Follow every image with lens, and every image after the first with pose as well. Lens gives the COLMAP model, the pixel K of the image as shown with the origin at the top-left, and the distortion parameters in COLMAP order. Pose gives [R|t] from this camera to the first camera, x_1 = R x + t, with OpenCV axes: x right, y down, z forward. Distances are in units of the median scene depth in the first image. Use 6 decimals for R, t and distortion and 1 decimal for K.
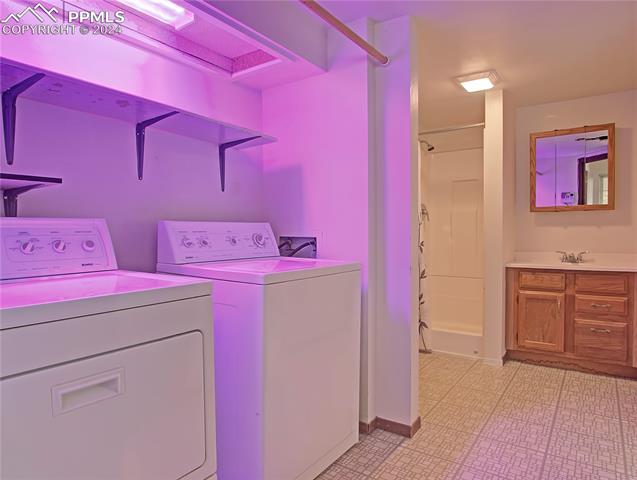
lens RADIAL K [[404.6, 0, 316.2], [0, 404.6, 237.0], [0, 0, 1]] dist [-0.021463, 0.002565]
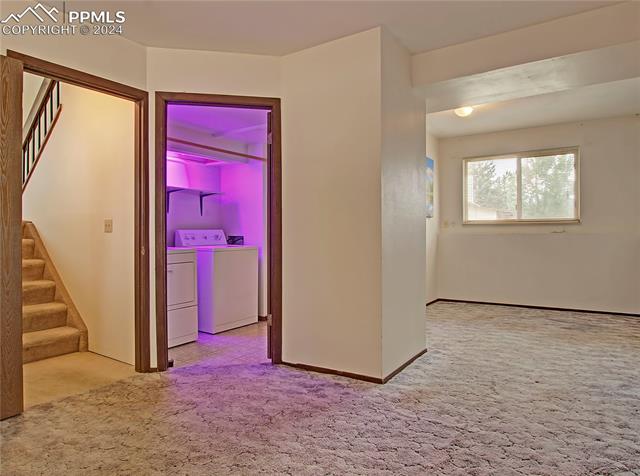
lens RADIAL K [[410.6, 0, 319.9], [0, 410.6, 232.6], [0, 0, 1]] dist [-0.026250, -0.001973]
pose [[0.999227, -0.005669, 0.038898, 0.251755], [0.006192, 0.999892, -0.013334, 0.010859], [-0.038818, 0.013565, 0.999154, -0.970516]]
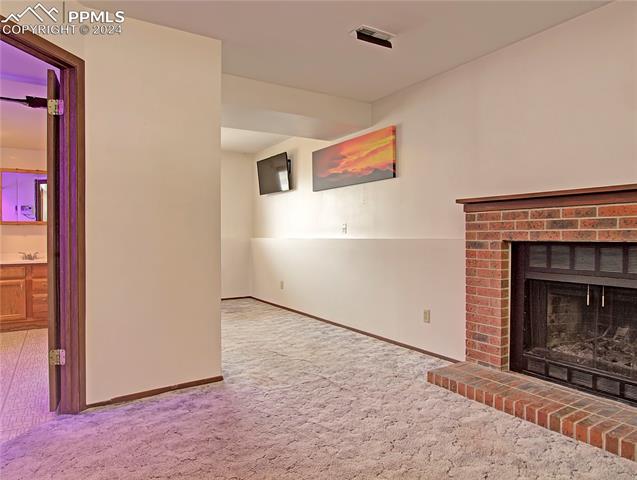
lens RADIAL K [[404.6, 0, 318.2], [0, 404.6, 243.2], [0, 0, 1]] dist [-0.021463, 0.002565]
pose [[0.374870, -0.014908, 0.926958, -0.383146], [0.018106, 0.999798, 0.008758, 0.009272], [-0.926901, 0.013500, 0.375064, -0.624403]]
